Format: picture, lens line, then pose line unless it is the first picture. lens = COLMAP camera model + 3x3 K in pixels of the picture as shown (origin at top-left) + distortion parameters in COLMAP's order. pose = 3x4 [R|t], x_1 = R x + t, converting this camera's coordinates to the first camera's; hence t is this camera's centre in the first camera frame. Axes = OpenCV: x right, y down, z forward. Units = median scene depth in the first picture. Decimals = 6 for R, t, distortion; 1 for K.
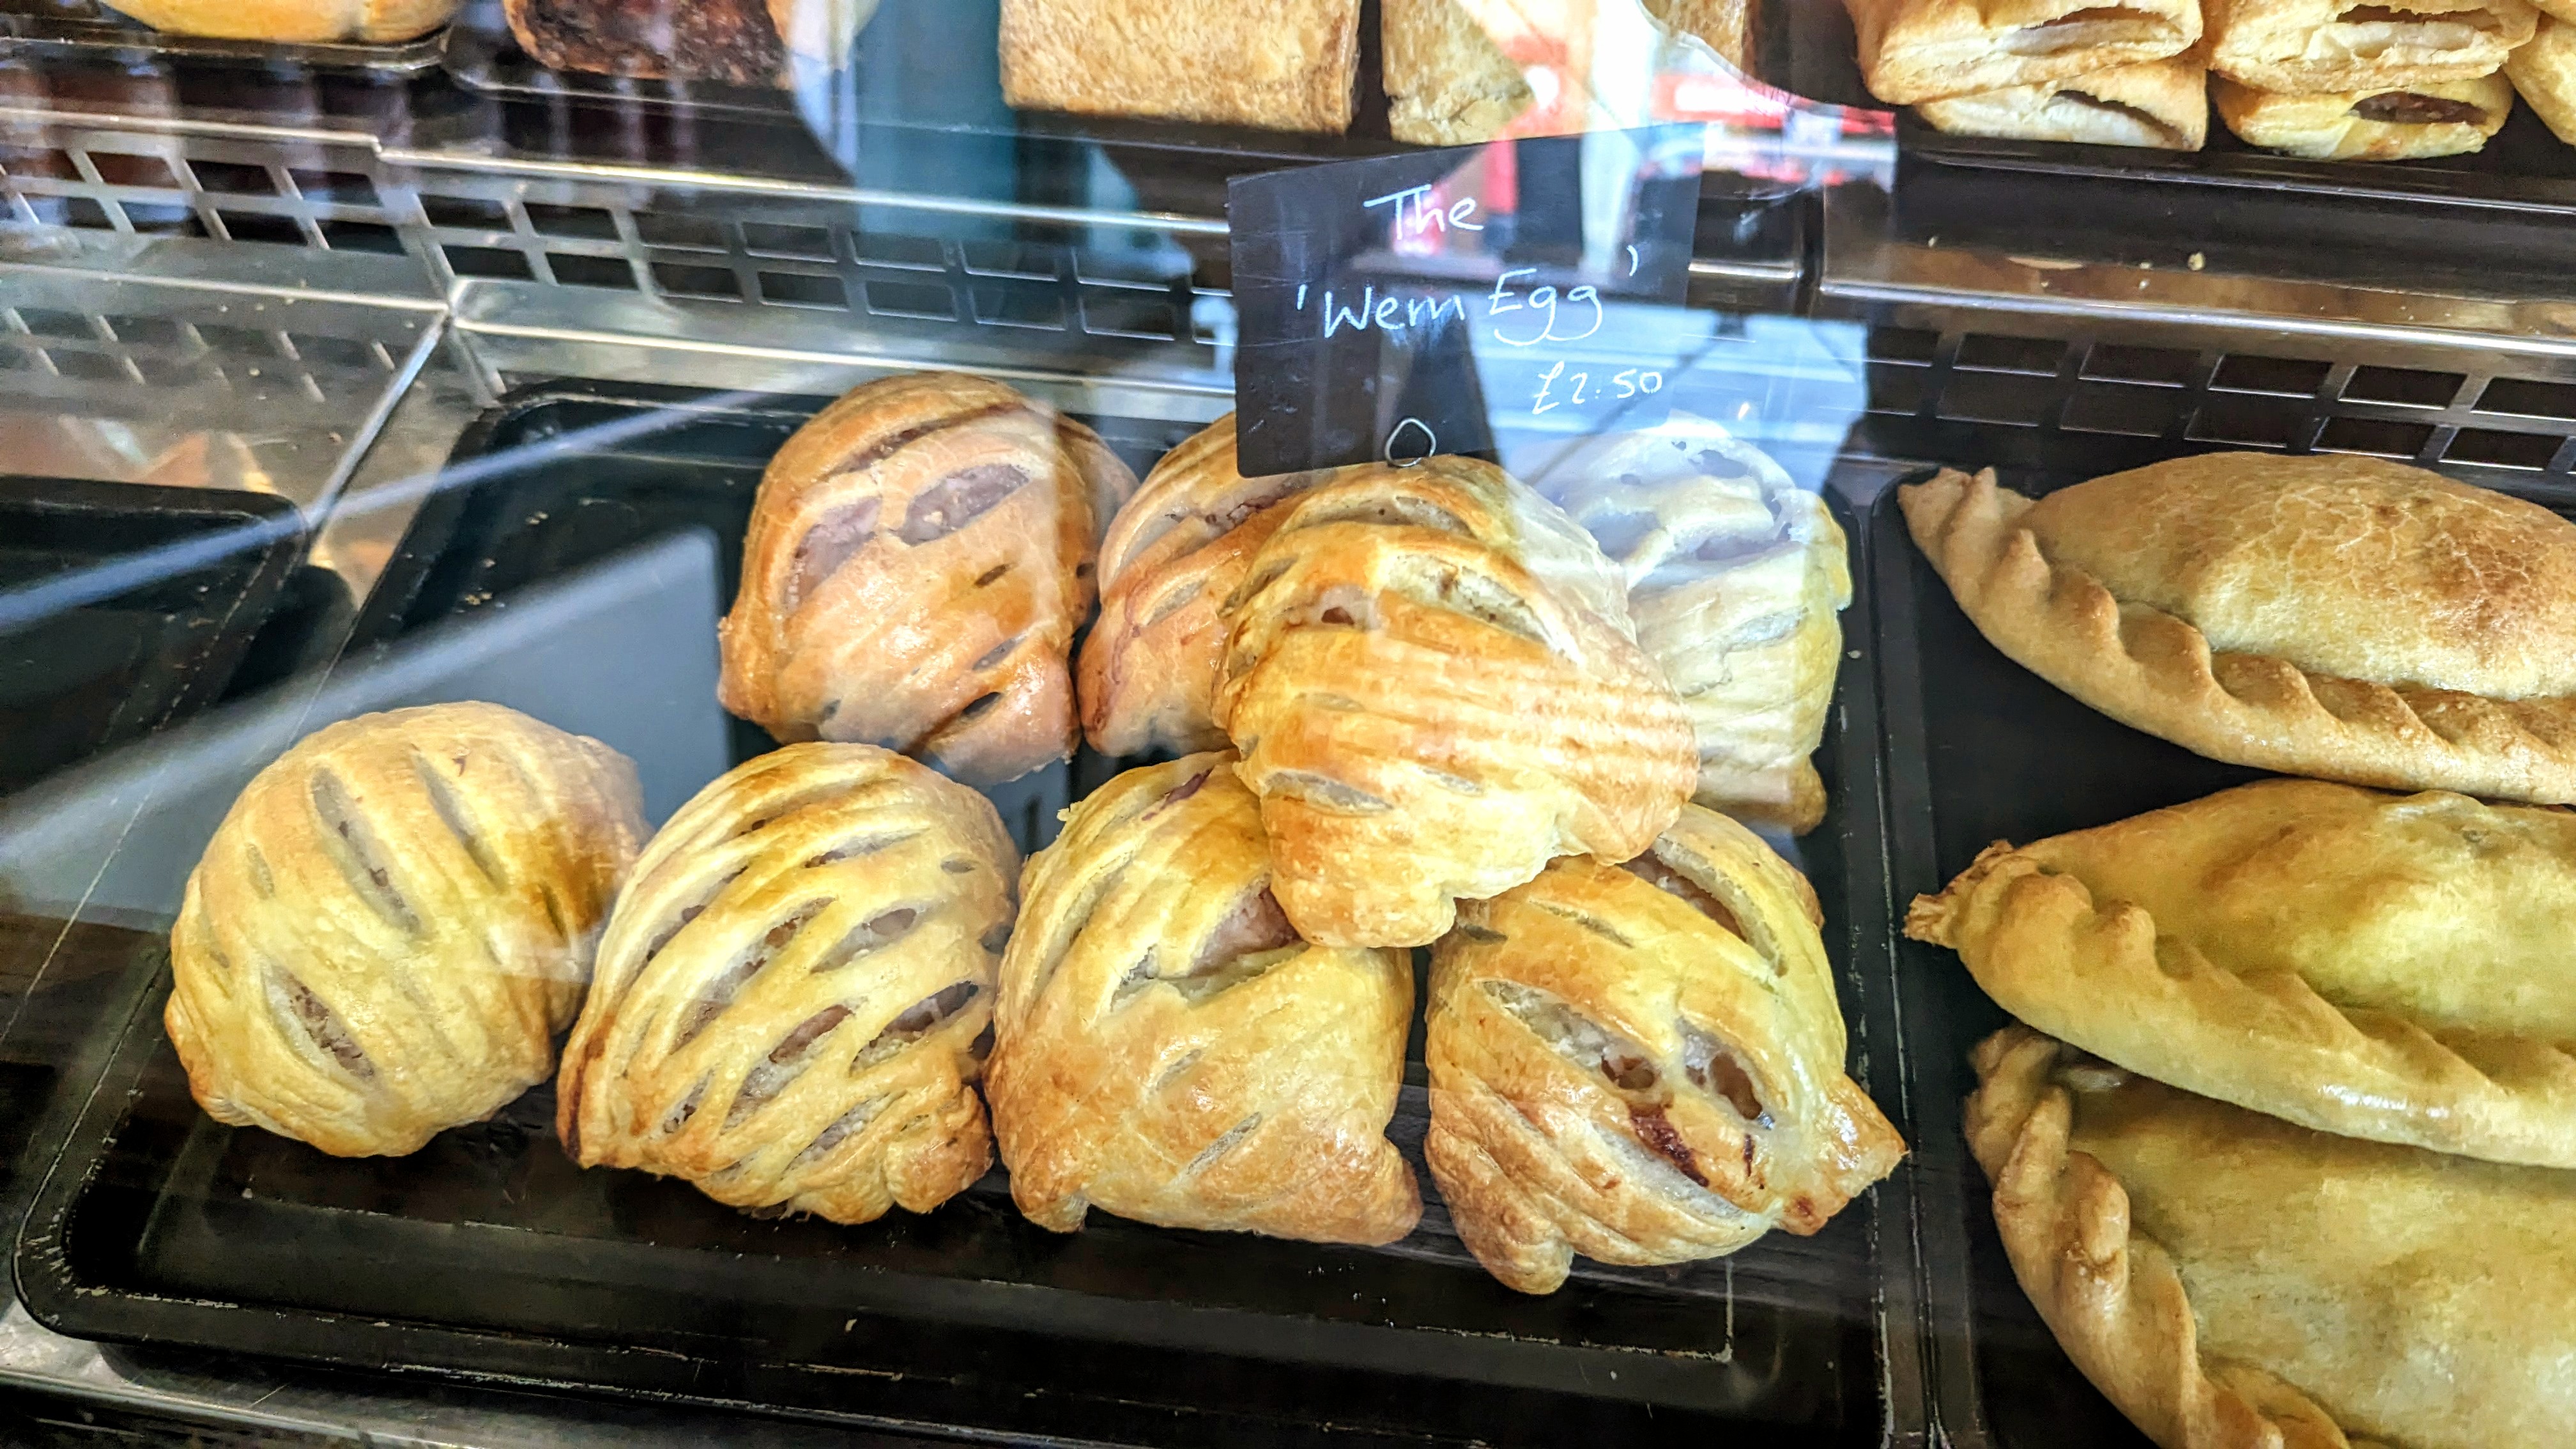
lens RADIAL K [[1812.0, 0, 1287.3], [0, 1812.0, 734.7], [0, 0, 1]] dist [0.009603, -0.009728]
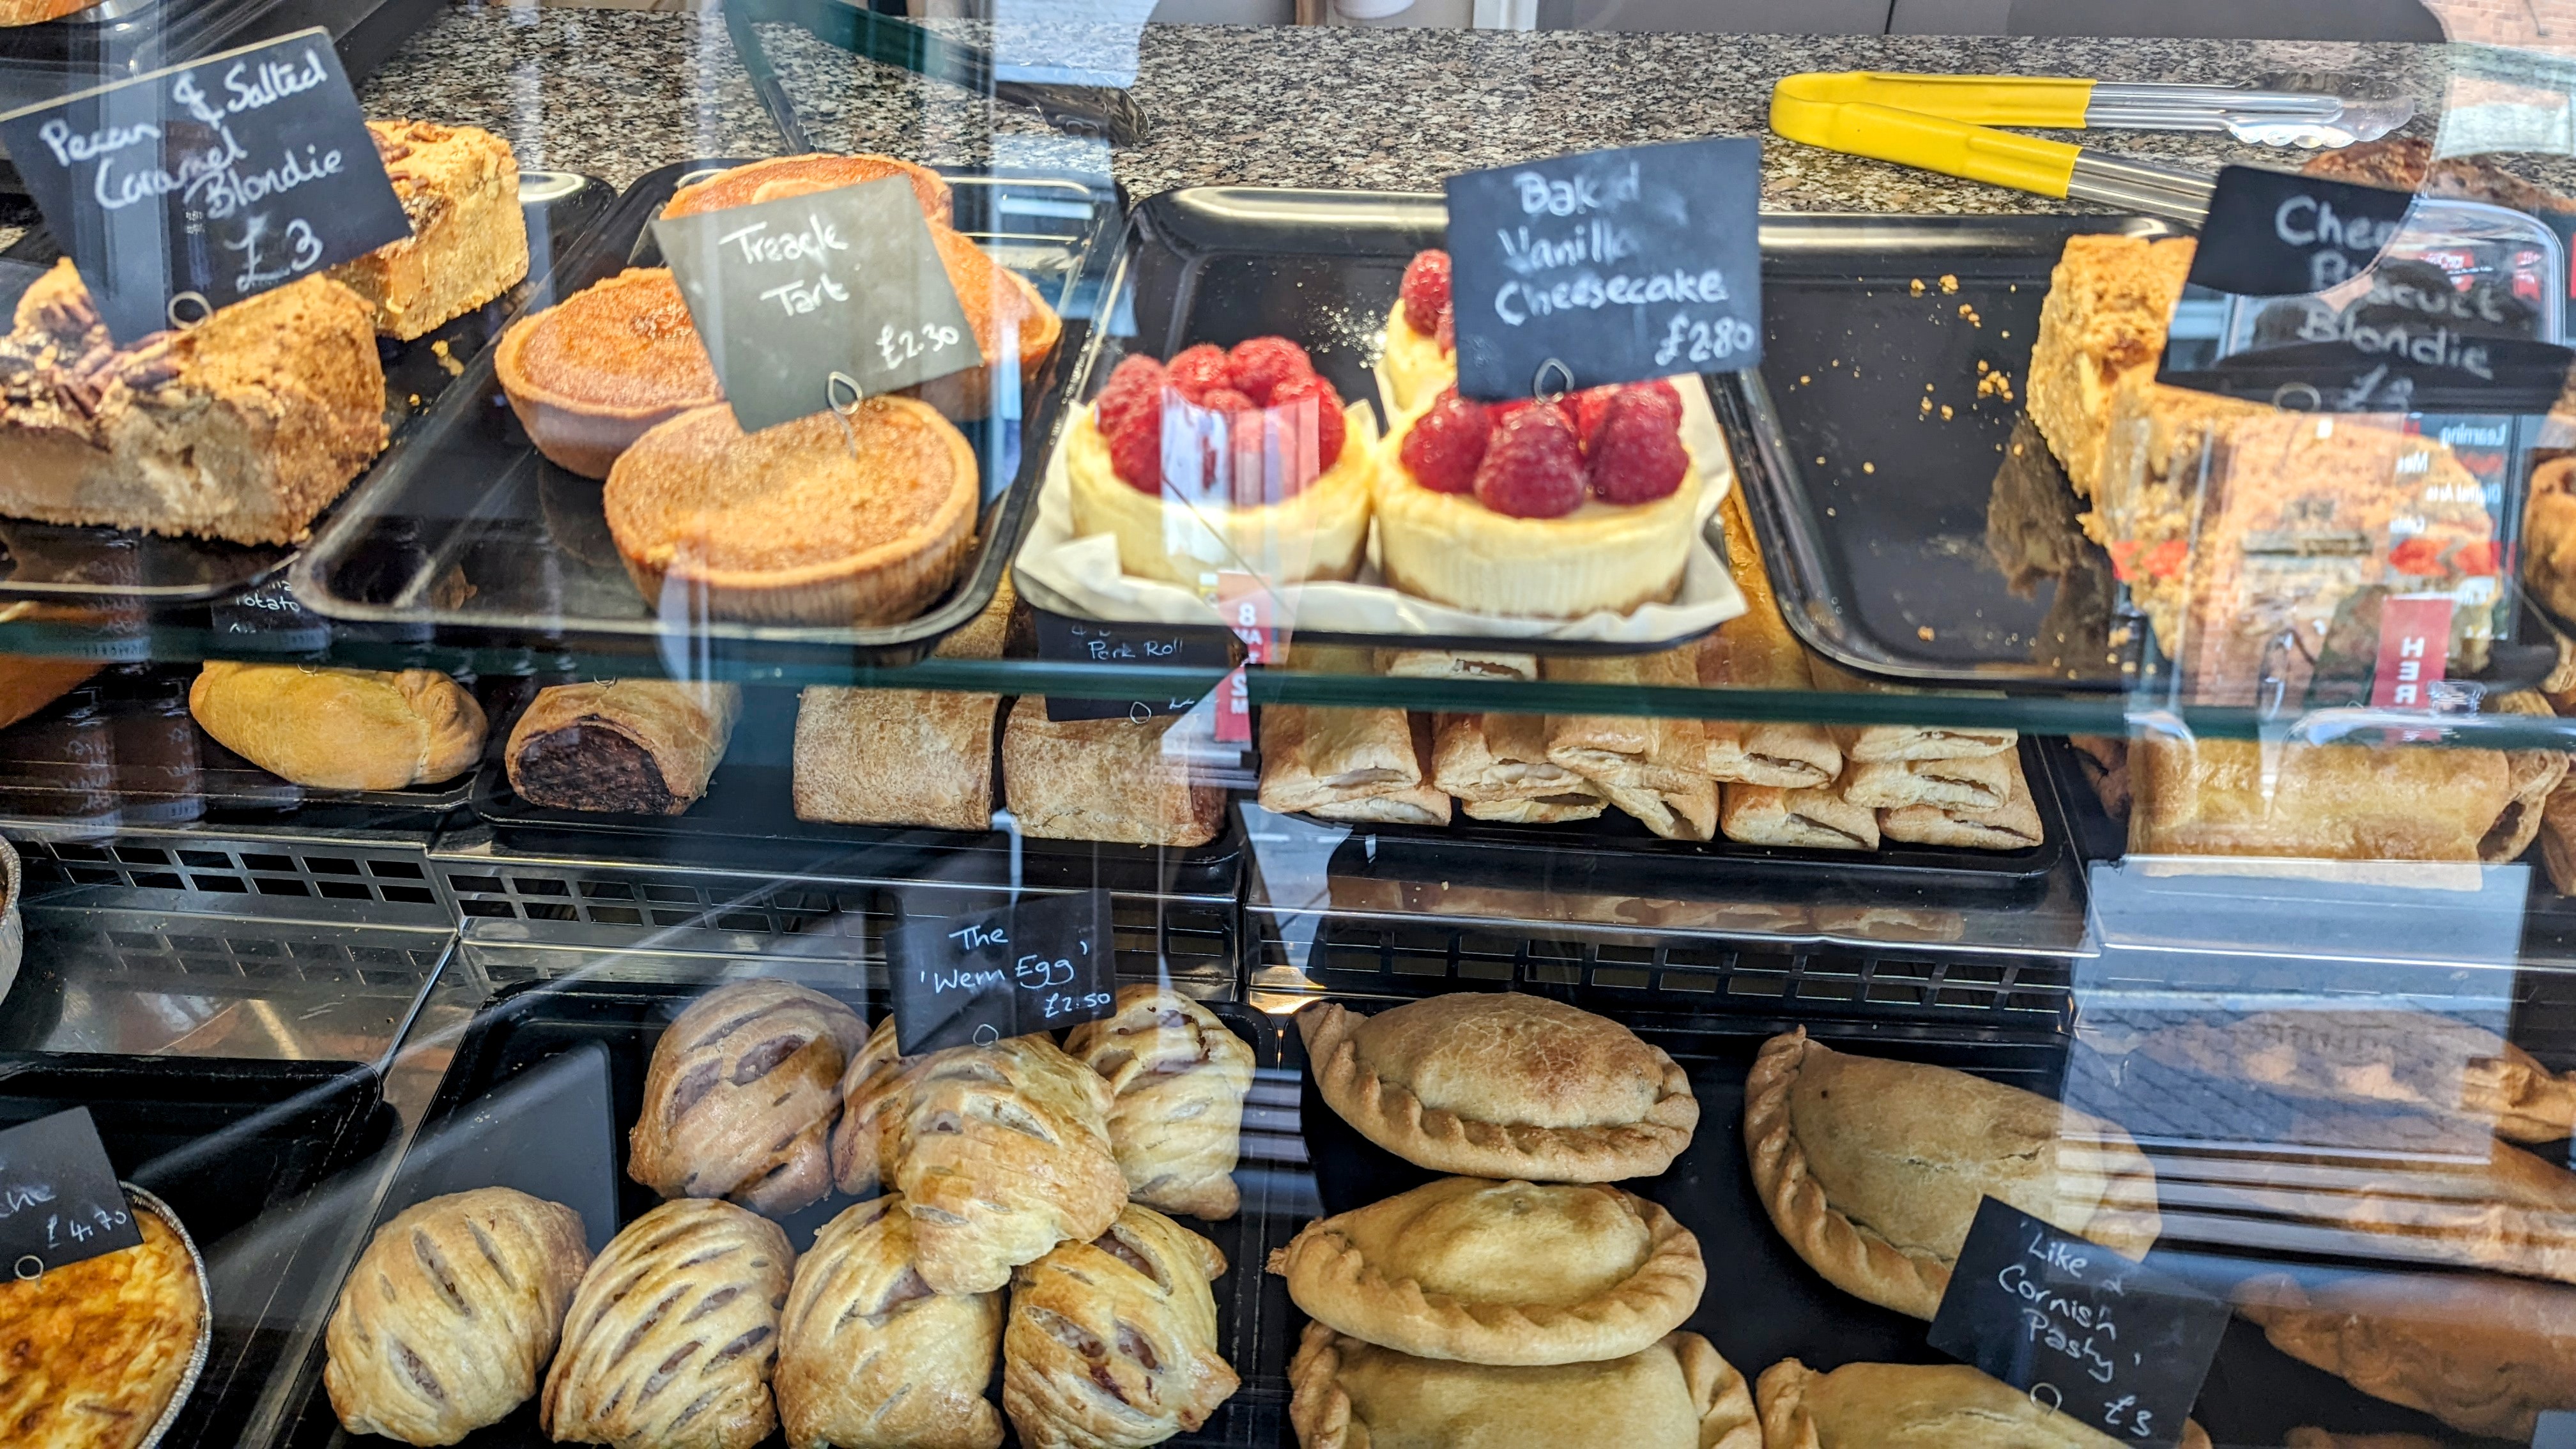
lens RADIAL K [[1812.0, 0, 1292.2], [0, 1812.0, 715.2], [0, 0, 1]] dist [0.009603, -0.009728]
pose [[0.996019, -0.034954, 0.081997, 0.248119], [0.051175, 0.977432, -0.204959, -0.074128], [-0.072982, 0.208339, 0.975330, -1.059298]]
